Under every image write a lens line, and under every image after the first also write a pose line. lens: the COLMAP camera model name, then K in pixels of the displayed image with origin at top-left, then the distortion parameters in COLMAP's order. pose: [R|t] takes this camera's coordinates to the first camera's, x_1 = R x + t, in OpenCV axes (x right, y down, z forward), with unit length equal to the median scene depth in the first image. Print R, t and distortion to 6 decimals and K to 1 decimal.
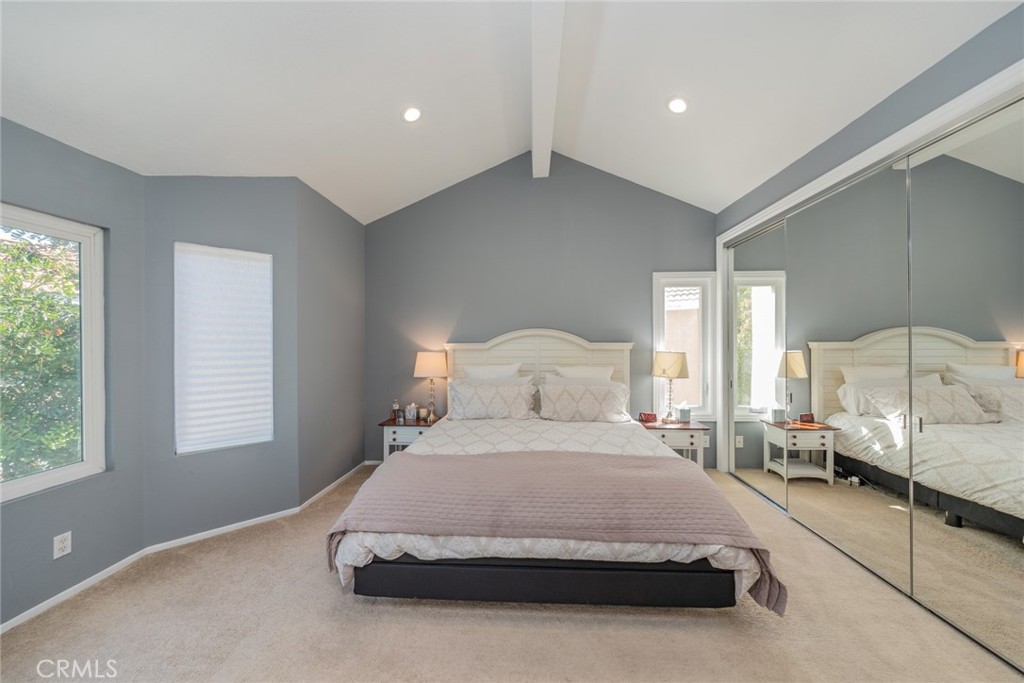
lens RADIAL K [[347.0, 0, 528.7], [0, 347.0, 340.5], [0, 0, 1]] dist [-0.005095, 0.000225]
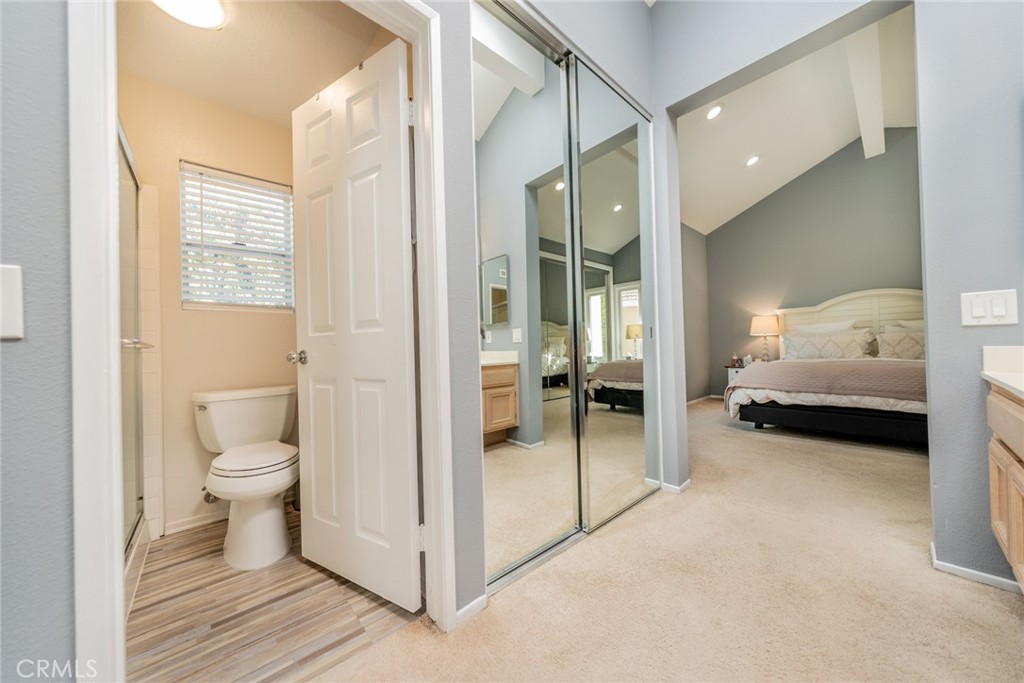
lens RADIAL K [[347.0, 0, 517.1], [0, 347.0, 339.1], [0, 0, 1]] dist [-0.005095, 0.000225]
pose [[0.680212, -0.022573, -0.732668, 0.059891], [0.021498, 0.999710, -0.010841, 0.130855], [0.732700, -0.008377, 0.680500, -0.724404]]
